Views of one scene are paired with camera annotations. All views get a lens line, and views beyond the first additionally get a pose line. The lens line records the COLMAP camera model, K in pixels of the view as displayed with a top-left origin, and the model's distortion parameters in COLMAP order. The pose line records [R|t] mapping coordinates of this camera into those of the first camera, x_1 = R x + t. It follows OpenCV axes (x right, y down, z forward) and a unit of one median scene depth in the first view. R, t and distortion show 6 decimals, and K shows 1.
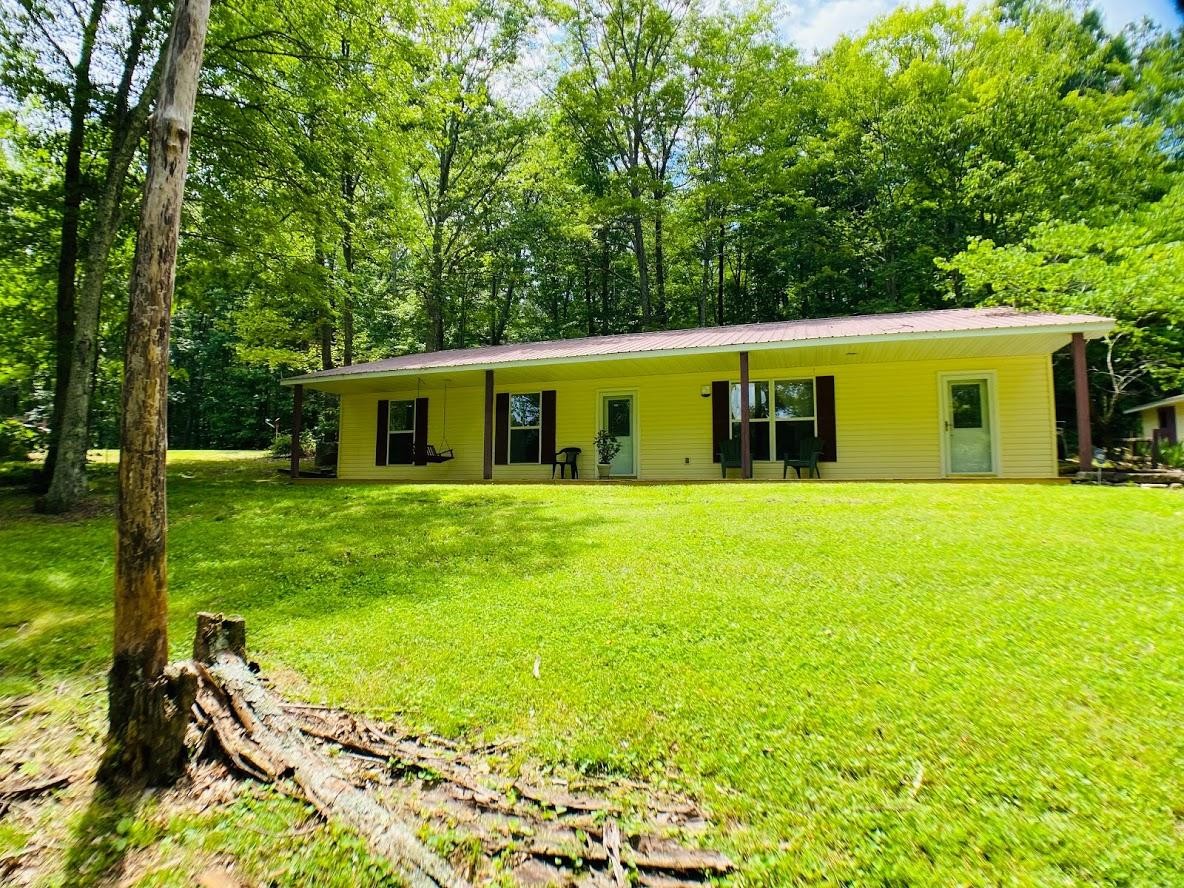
lens RADIAL K [[700.8, 0, 592.0], [0, 700.8, 444.0], [0, 0, 1]] dist [-0.125503, 0.000088]
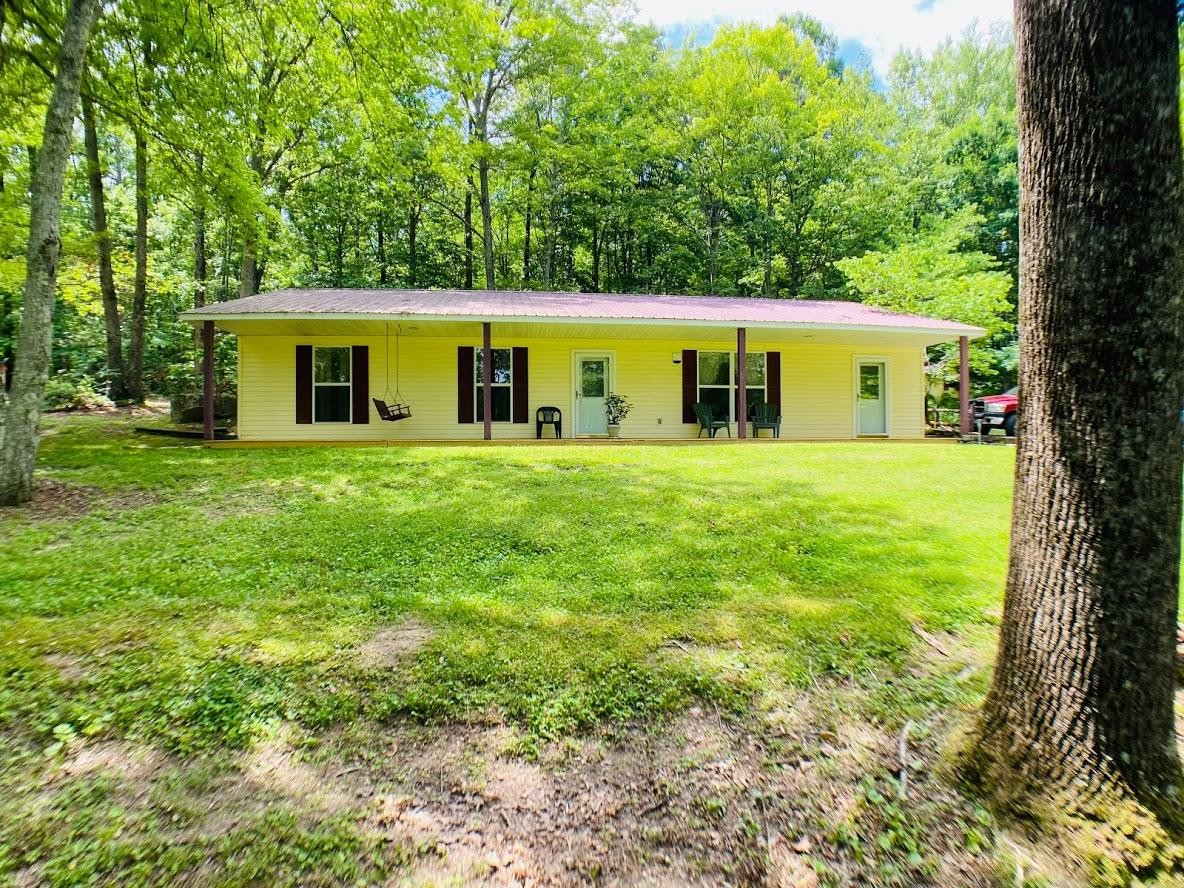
lens RADIAL K [[609.6, 0, 571.0], [0, 609.6, 446.6], [0, 0, 1]] dist [-0.097558, 0.021697]
pose [[0.870132, -0.020410, 0.492395, -0.422215], [-0.028779, 0.995333, 0.092114, -0.019046], [-0.491977, -0.094322, 0.865484, 0.223469]]
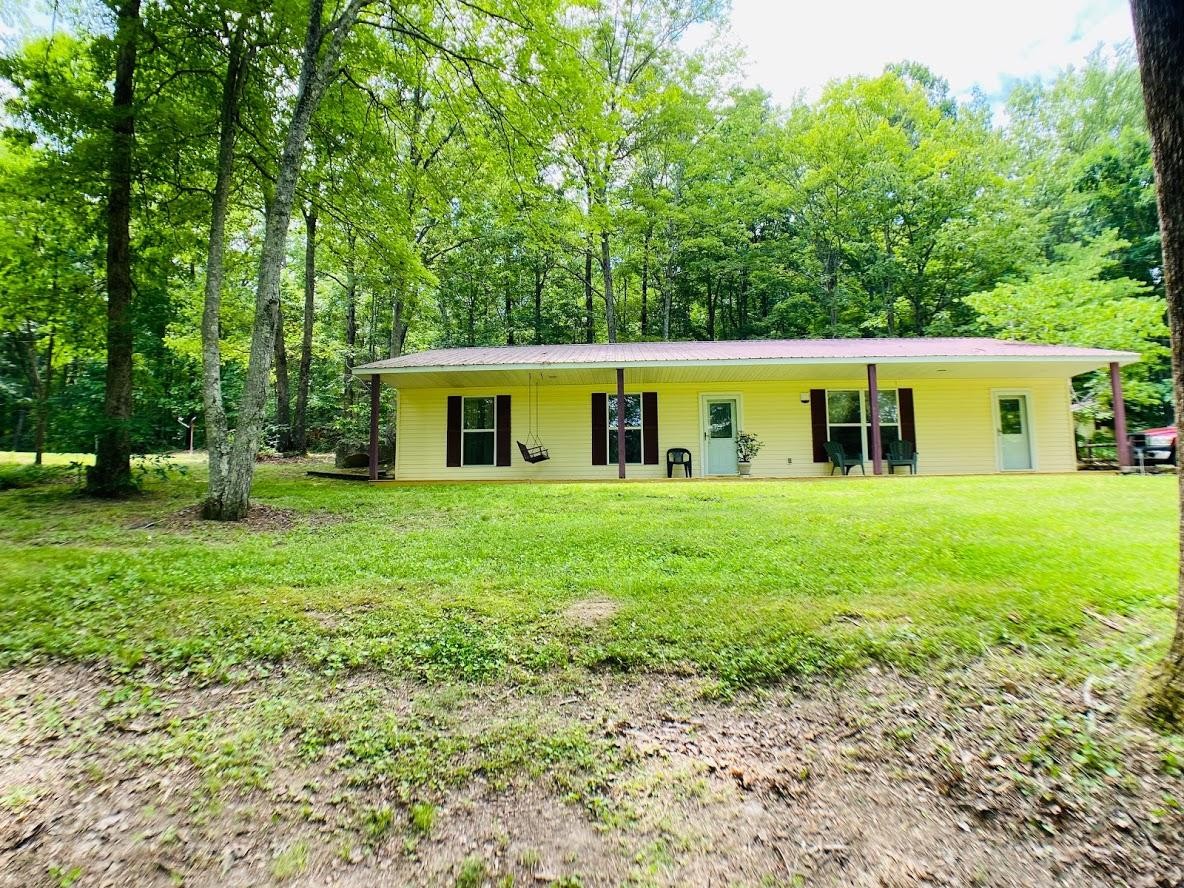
lens RADIAL K [[609.6, 0, 571.0], [0, 609.6, 446.6], [0, 0, 1]] dist [-0.097558, 0.021697]
pose [[0.945124, 0.007879, 0.326616, -0.466103], [-0.005990, 0.999959, -0.006788, 0.010269], [-0.326656, 0.004459, 0.945133, 0.200599]]
